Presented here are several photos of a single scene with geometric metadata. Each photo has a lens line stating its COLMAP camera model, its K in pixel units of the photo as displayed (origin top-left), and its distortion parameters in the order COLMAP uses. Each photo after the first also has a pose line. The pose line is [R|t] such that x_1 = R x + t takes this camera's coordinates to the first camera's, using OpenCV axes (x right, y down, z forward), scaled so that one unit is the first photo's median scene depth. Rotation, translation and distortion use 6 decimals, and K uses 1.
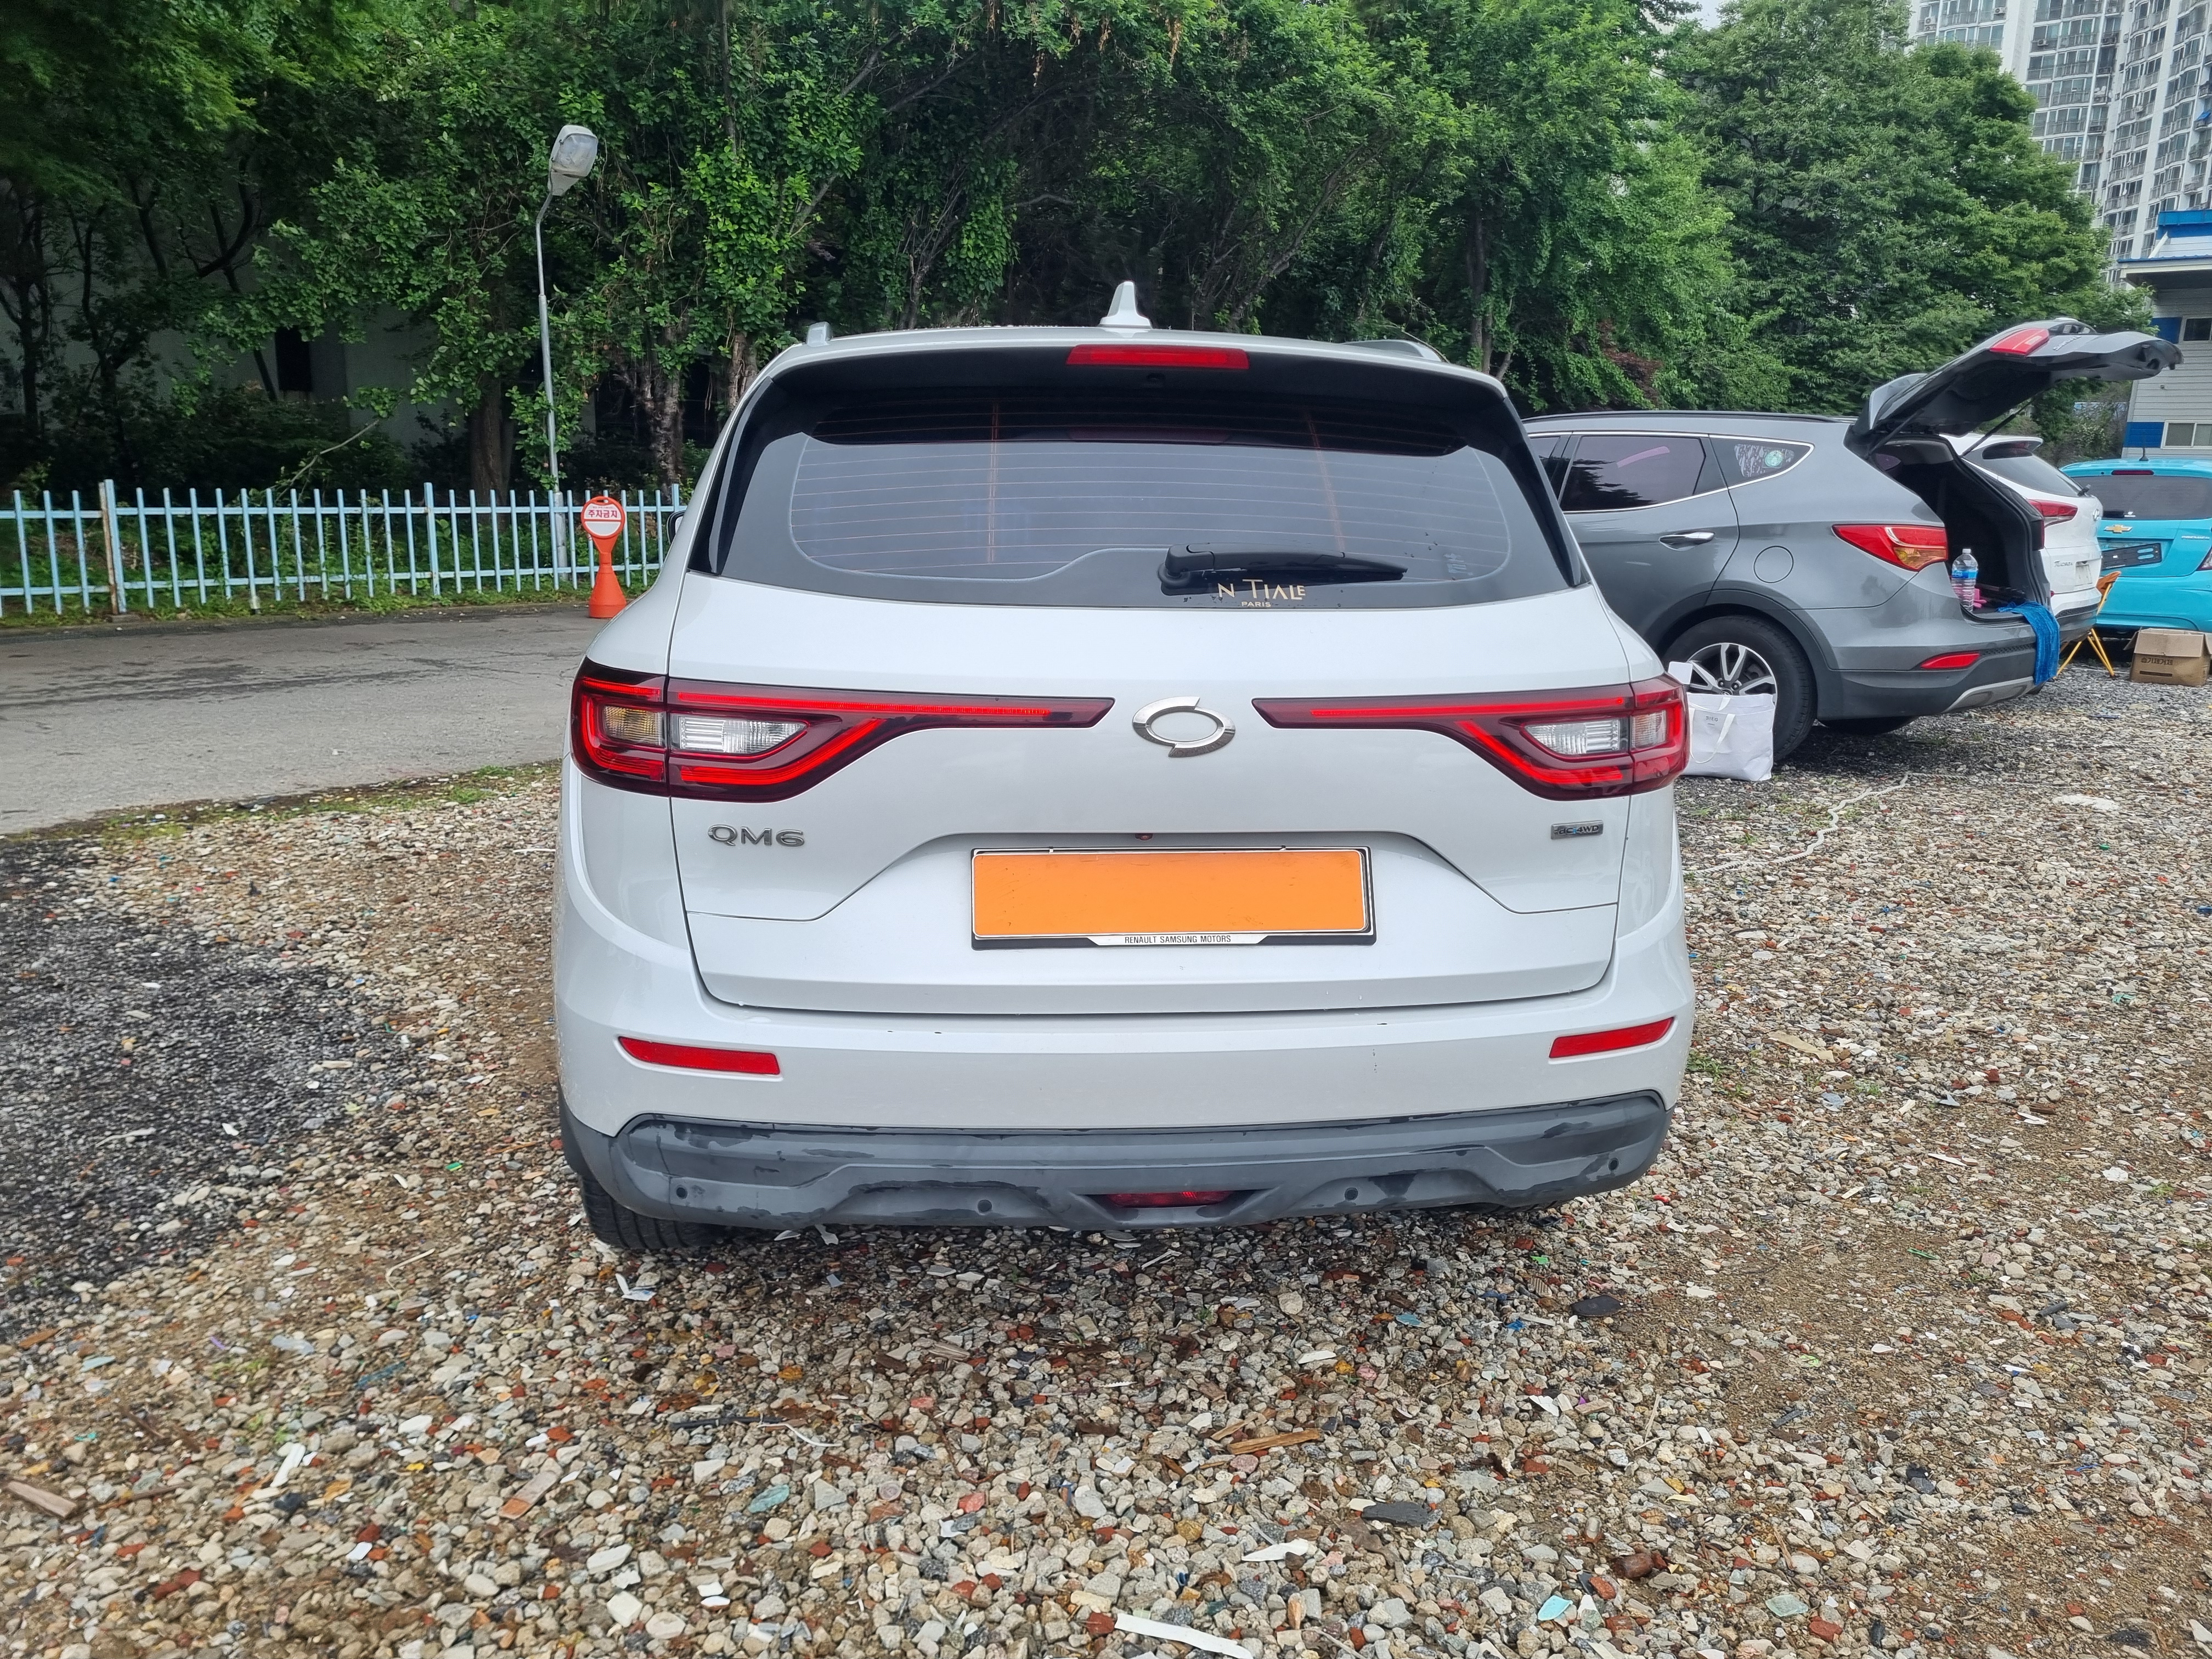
lens RADIAL K [[1652.9, 0, 1103.8], [0, 1652.9, 827.4], [0, 0, 1]] dist [0.058247, -0.043896]
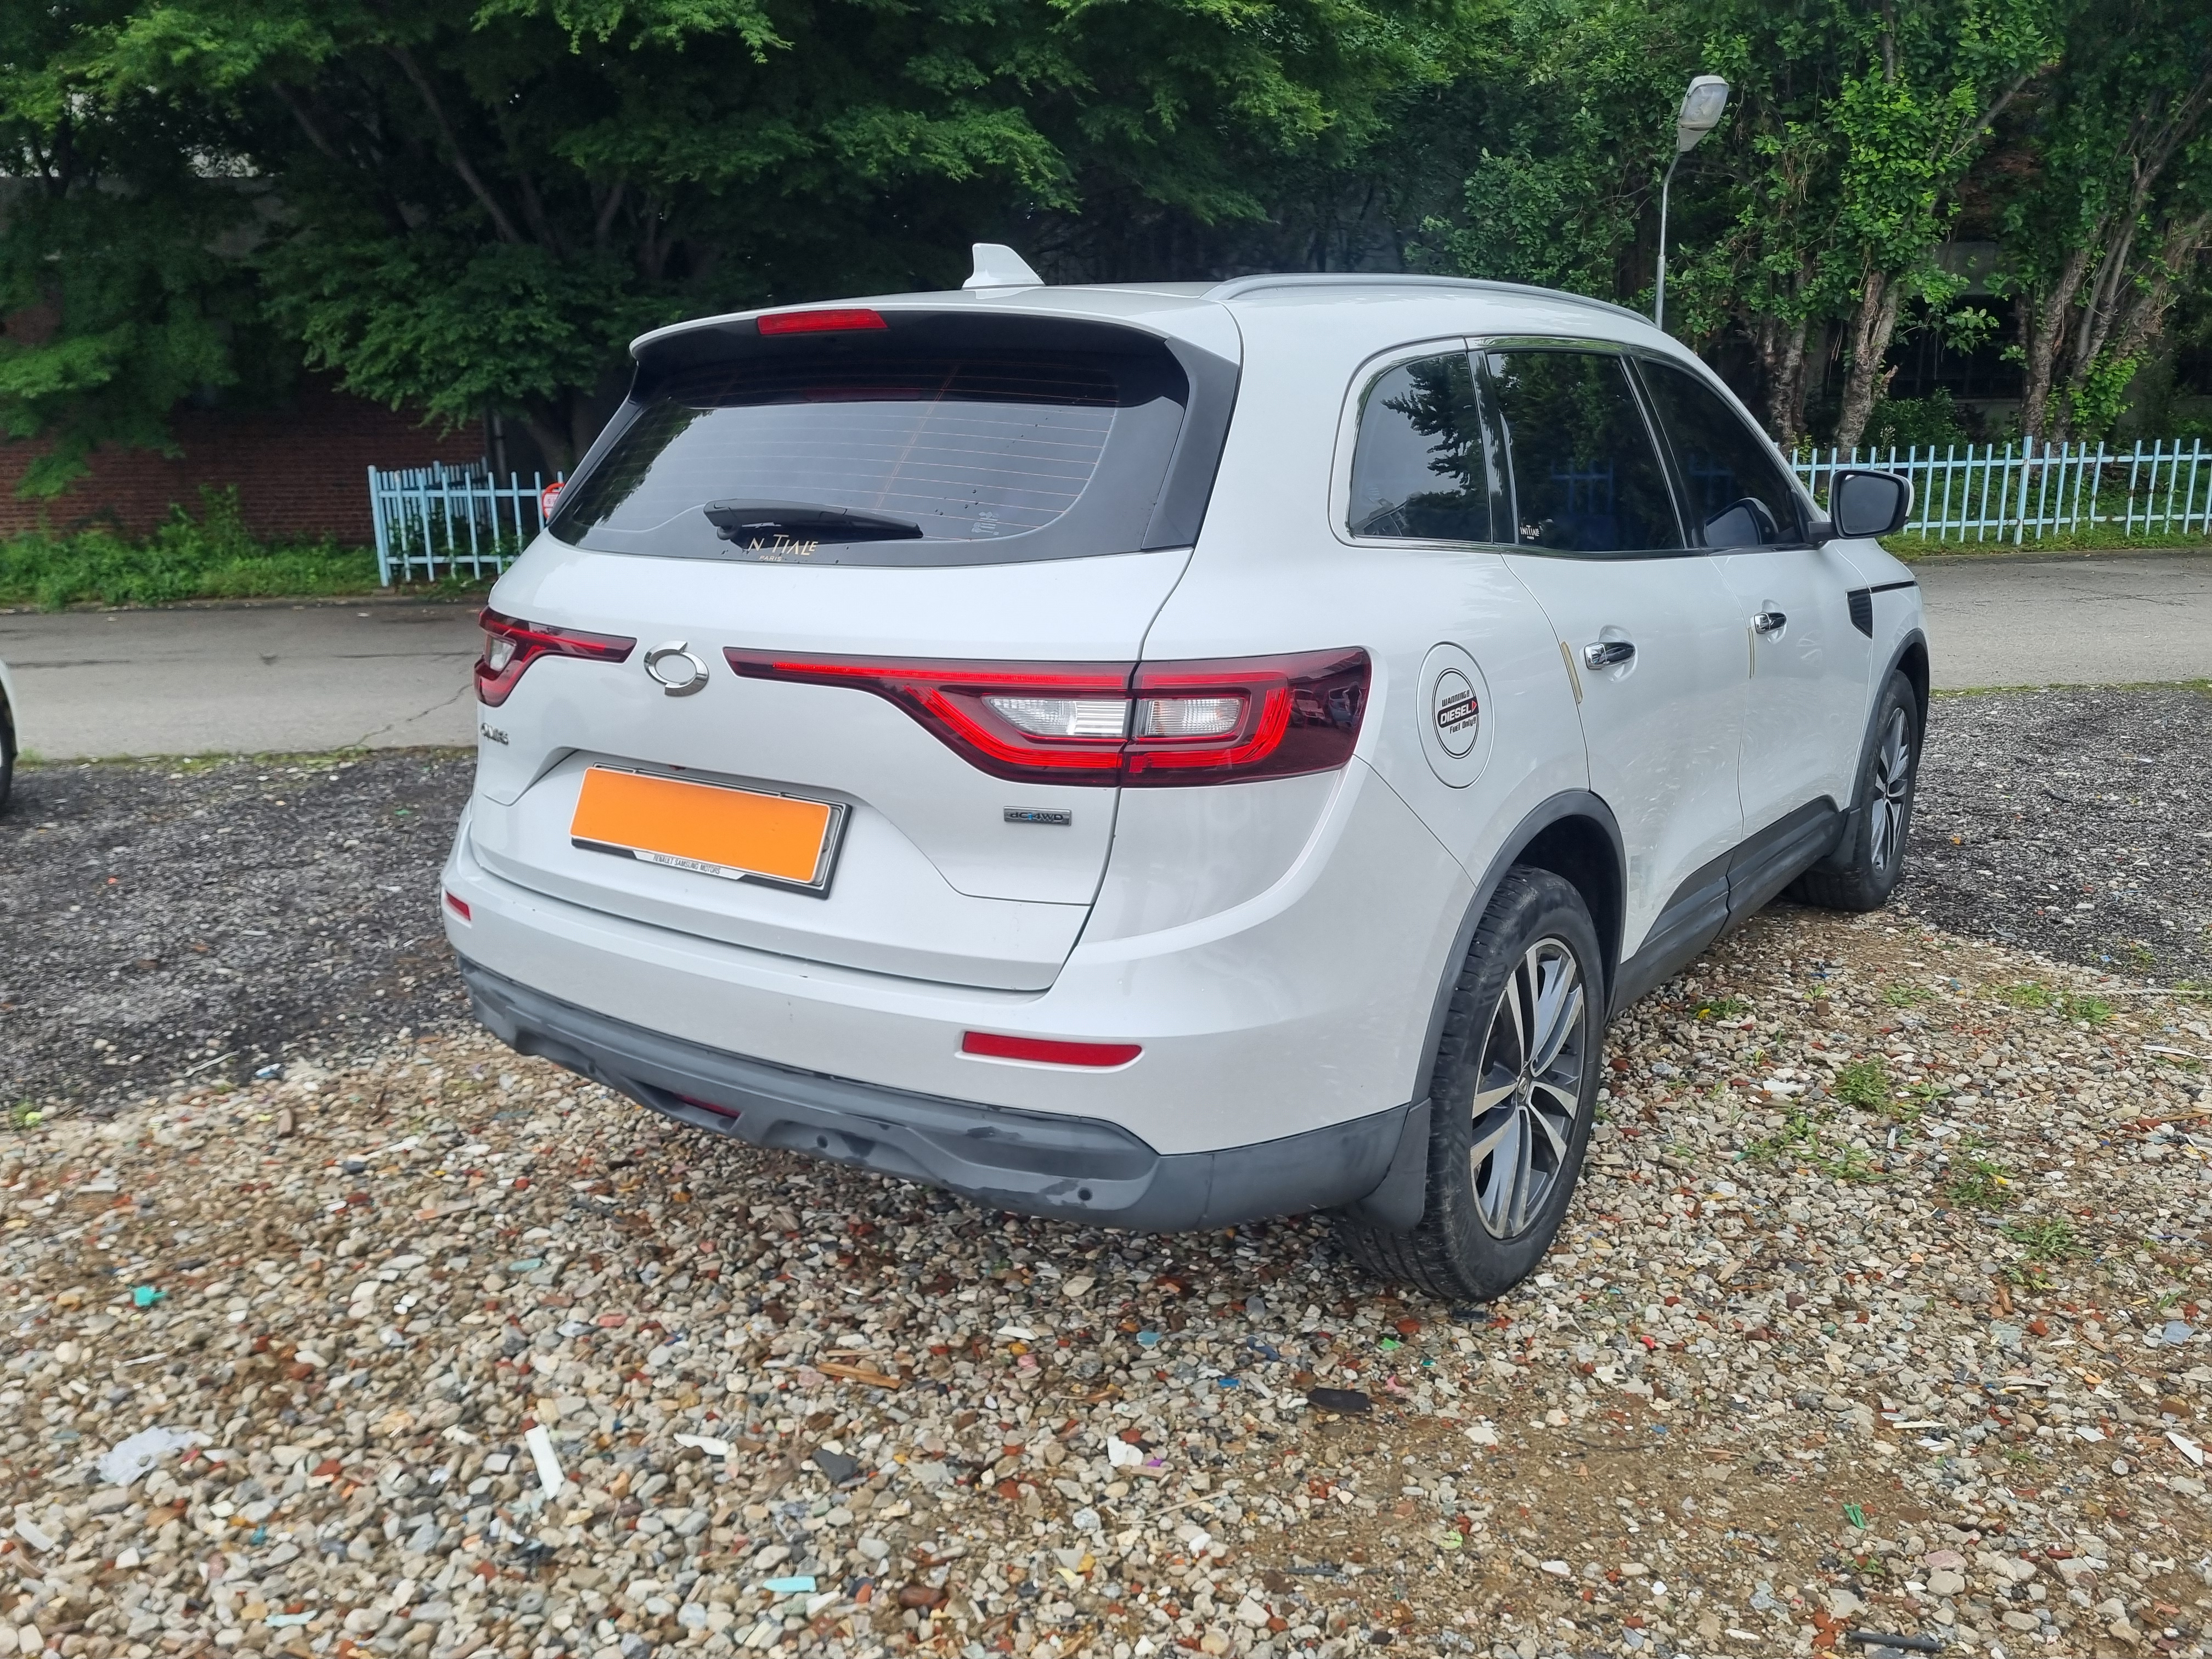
lens RADIAL K [[1652.9, 0, 1107.2], [0, 1652.9, 836.2], [0, 0, 1]] dist [0.058247, -0.043896]
pose [[0.741218, 0.132210, -0.658116, 0.275367], [-0.115344, 0.990915, 0.069157, -0.016625], [0.661281, 0.024649, 0.749733, 0.103425]]
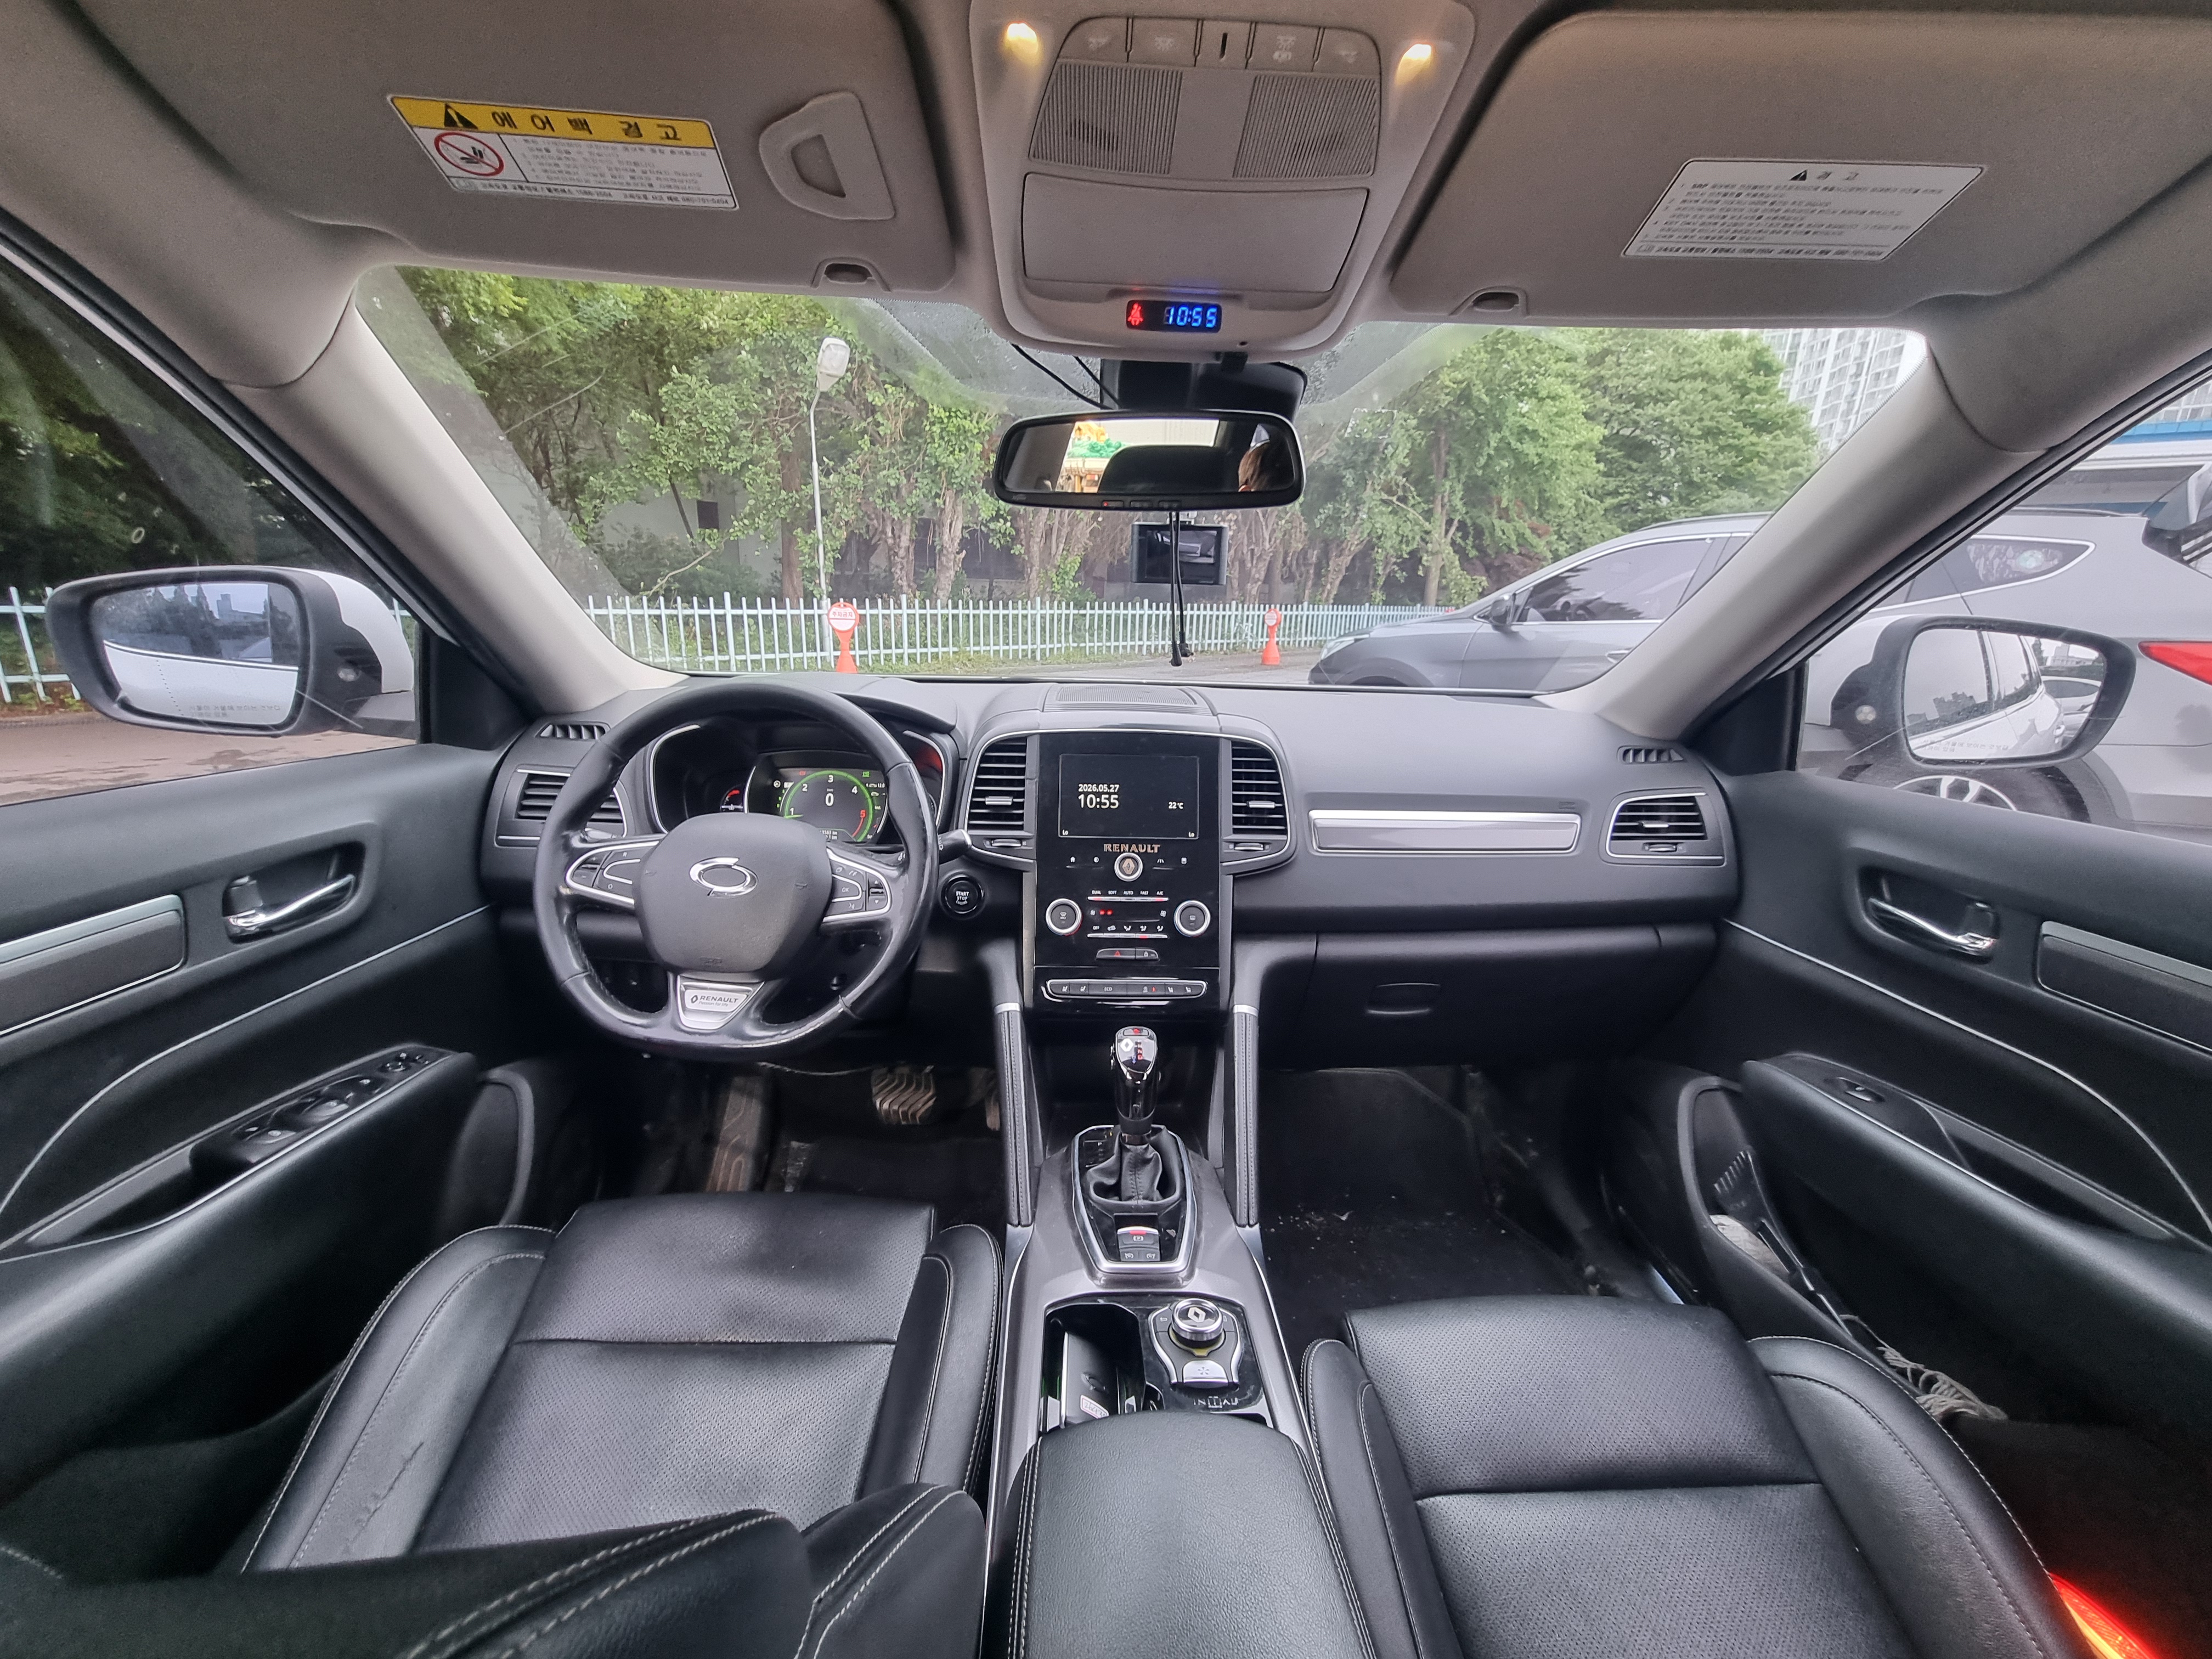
lens RADIAL K [[902.0, 0, 1115.6], [0, 902.0, 835.4], [0, 0, 1]] dist [-0.004614, 0.000248]
pose [[0.996668, 0.029857, -0.075902, -0.015318], [-0.026127, 0.998424, 0.049669, -0.095928], [0.077265, -0.047520, 0.995877, 0.520184]]
